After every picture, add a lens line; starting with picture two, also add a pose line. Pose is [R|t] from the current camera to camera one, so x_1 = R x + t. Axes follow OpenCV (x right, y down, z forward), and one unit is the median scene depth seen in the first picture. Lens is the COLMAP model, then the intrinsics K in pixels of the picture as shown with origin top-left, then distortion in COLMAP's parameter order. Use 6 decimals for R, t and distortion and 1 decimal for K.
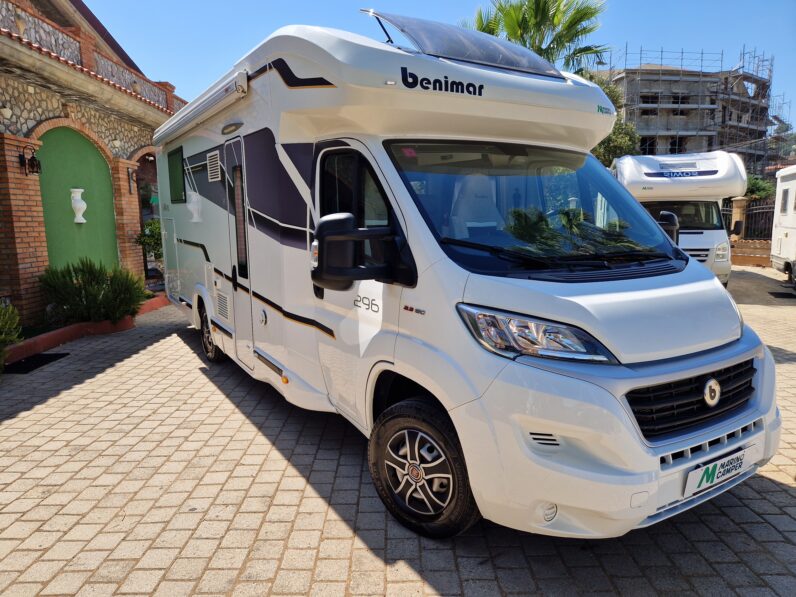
lens RADIAL K [[543.3, 0, 398.0], [0, 543.3, 298.5], [0, 0, 1]] dist [0.079655, -0.080137]
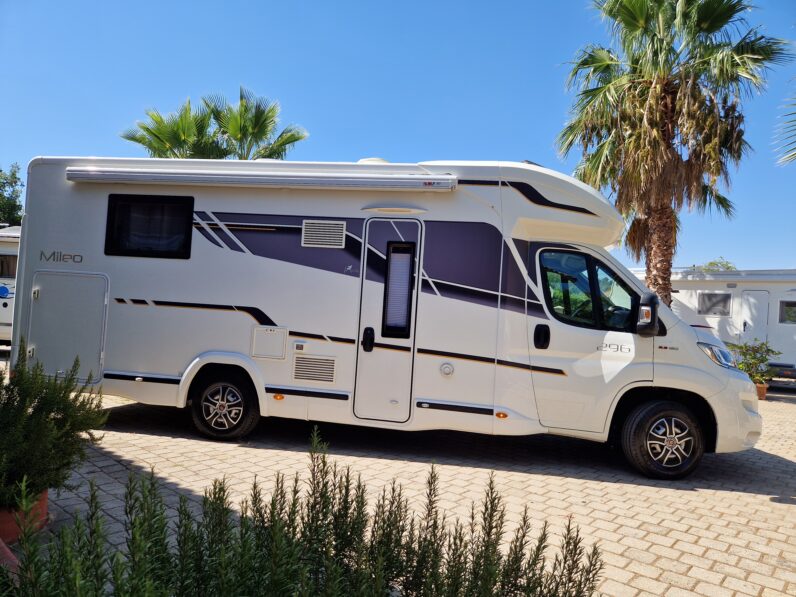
lens RADIAL K [[543.3, 0, 398.0], [0, 543.3, 298.5], [0, 0, 1]] dist [0.079655, -0.080137]
pose [[0.657636, 0.068713, 0.750196, -1.431761], [0.055095, 0.988778, -0.138863, 0.046173], [-0.751319, 0.132653, 0.646470, 0.343573]]
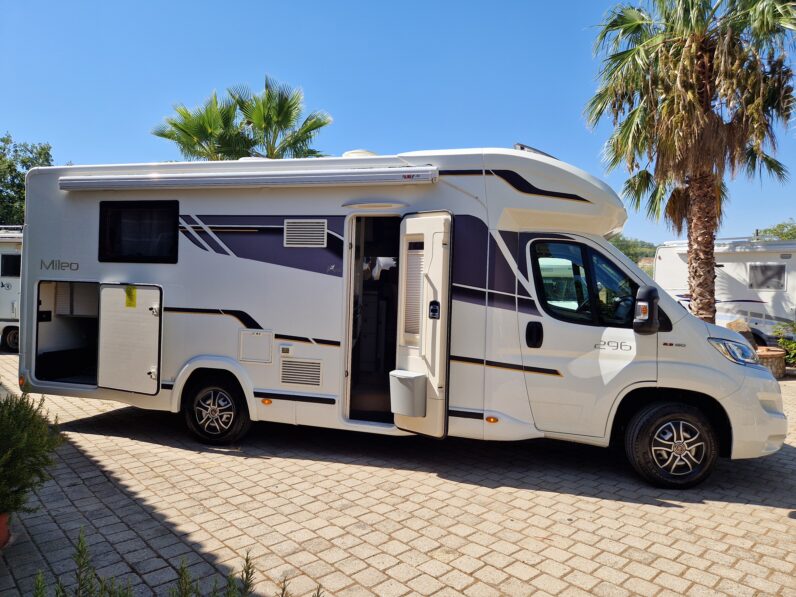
lens RADIAL K [[543.7, 0, 396.9], [0, 543.7, 287.1], [0, 0, 1]] dist [0.077053, -0.071603]
pose [[0.728774, 0.027501, 0.684202, -1.270033], [0.077237, 0.989515, -0.122042, -0.009387], [-0.680384, 0.141787, 0.719009, 0.253610]]
